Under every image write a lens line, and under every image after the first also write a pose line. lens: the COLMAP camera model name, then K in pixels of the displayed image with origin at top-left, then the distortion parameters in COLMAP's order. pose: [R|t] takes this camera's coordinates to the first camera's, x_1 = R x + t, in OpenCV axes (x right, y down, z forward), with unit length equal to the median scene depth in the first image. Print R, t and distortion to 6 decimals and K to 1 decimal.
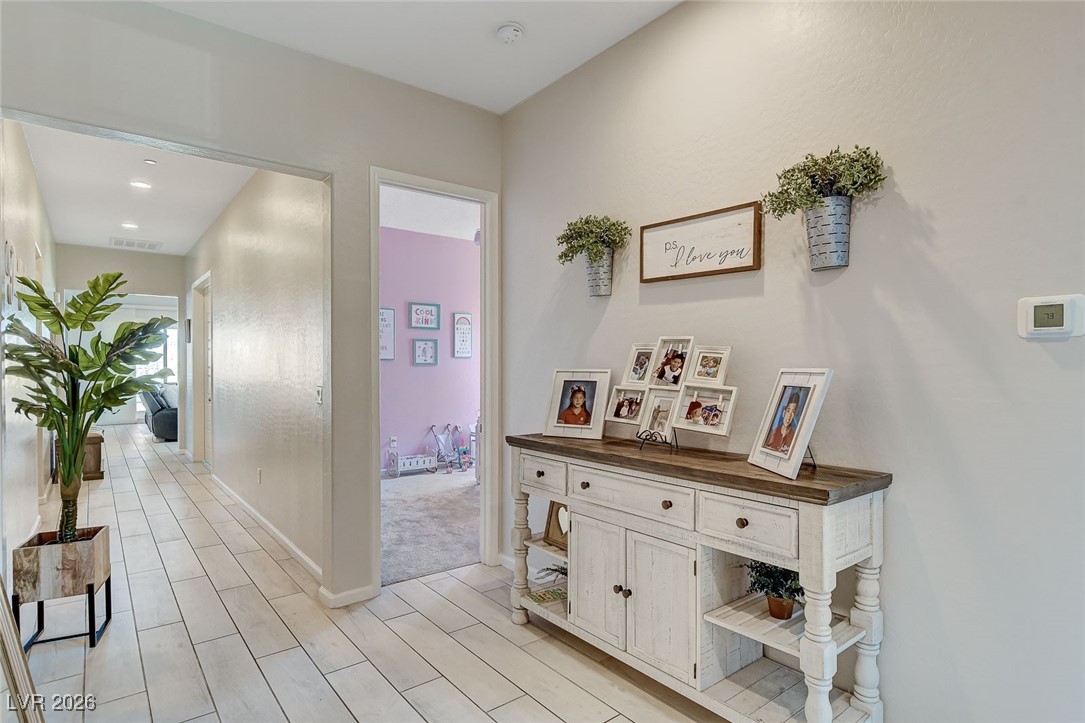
lens RADIAL K [[561.6, 0, 541.4], [0, 561.6, 380.7], [0, 0, 1]] dist [-0.043163, -0.000019]
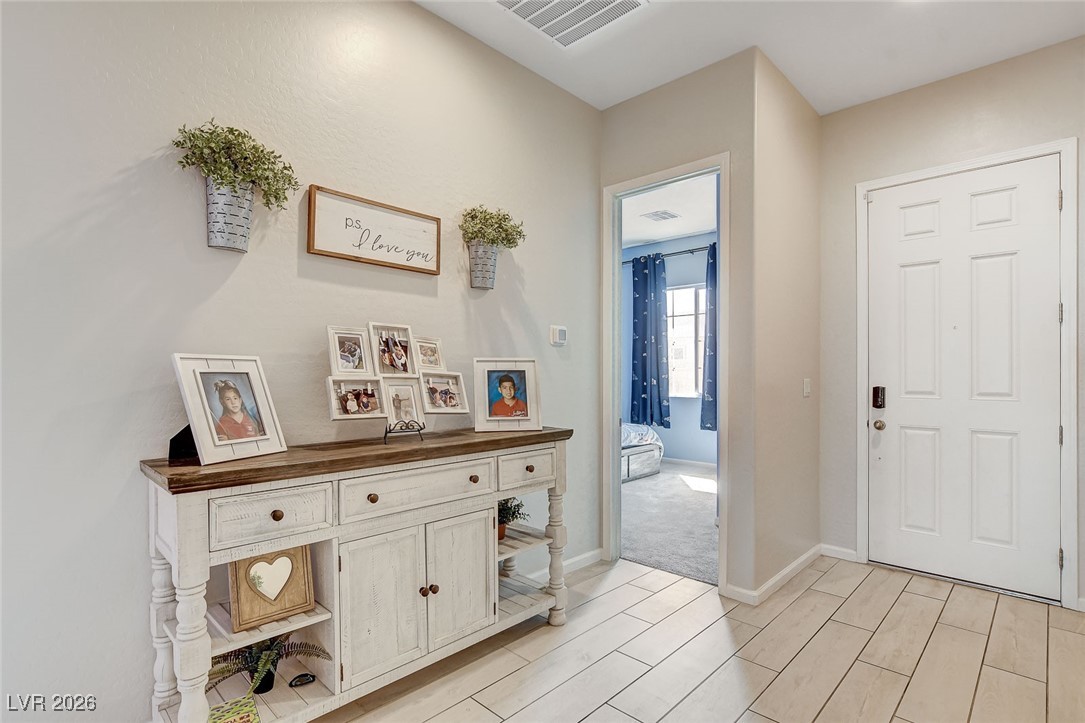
lens RADIAL K [[527.5, 0, 542.5], [0, 527.5, 361.5], [0, 0, 1]] dist [-0.001094, -0.000326]
pose [[-0.129645, -0.004638, 0.991550, -0.761848], [0.008696, 0.999945, 0.005814, -0.016864], [-0.991522, 0.009376, -0.129598, 0.905480]]
